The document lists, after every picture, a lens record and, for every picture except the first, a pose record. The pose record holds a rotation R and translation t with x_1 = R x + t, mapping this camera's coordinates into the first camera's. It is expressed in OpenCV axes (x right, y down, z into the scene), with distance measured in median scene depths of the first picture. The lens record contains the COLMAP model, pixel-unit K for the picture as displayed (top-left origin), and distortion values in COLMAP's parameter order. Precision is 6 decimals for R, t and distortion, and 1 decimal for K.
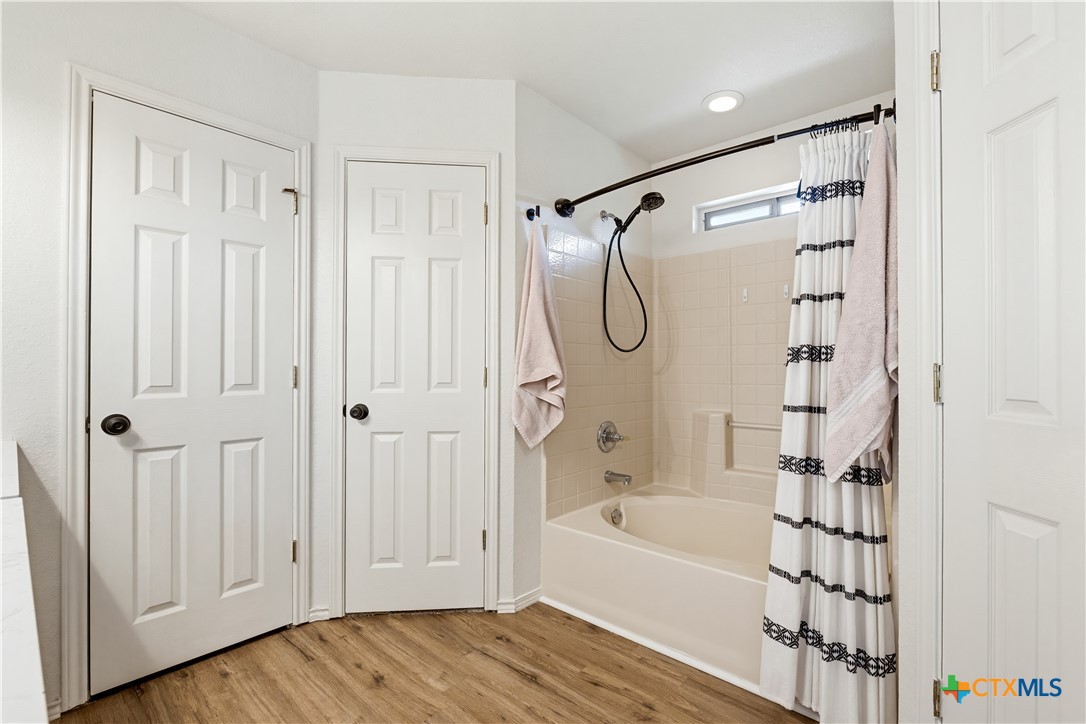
lens RADIAL K [[499.8, 0, 542.1], [0, 499.8, 371.3], [0, 0, 1]] dist [-0.003117, 0.000037]
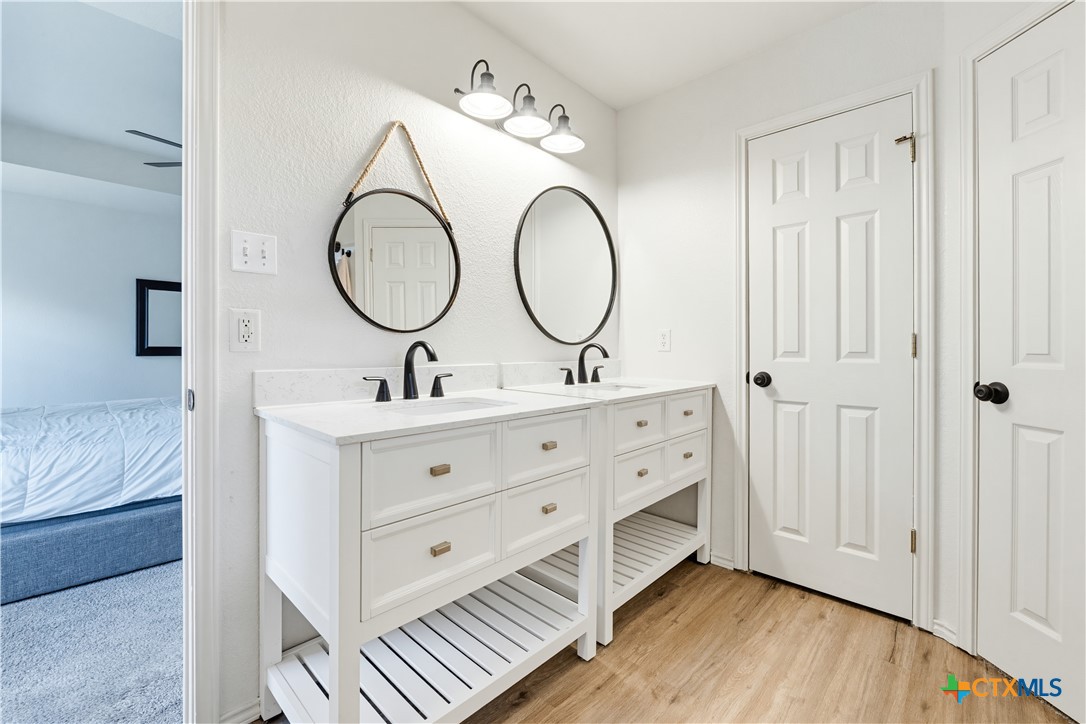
lens RADIAL K [[453.6, 0, 528.1], [0, 453.6, 341.1], [0, 0, 1]] dist [-0.008041, -0.000025]
pose [[-0.047223, -0.002767, -0.998881, 0.375965], [0.006006, 0.999977, -0.003054, 0.002685], [0.998866, -0.006143, -0.047205, 0.395858]]
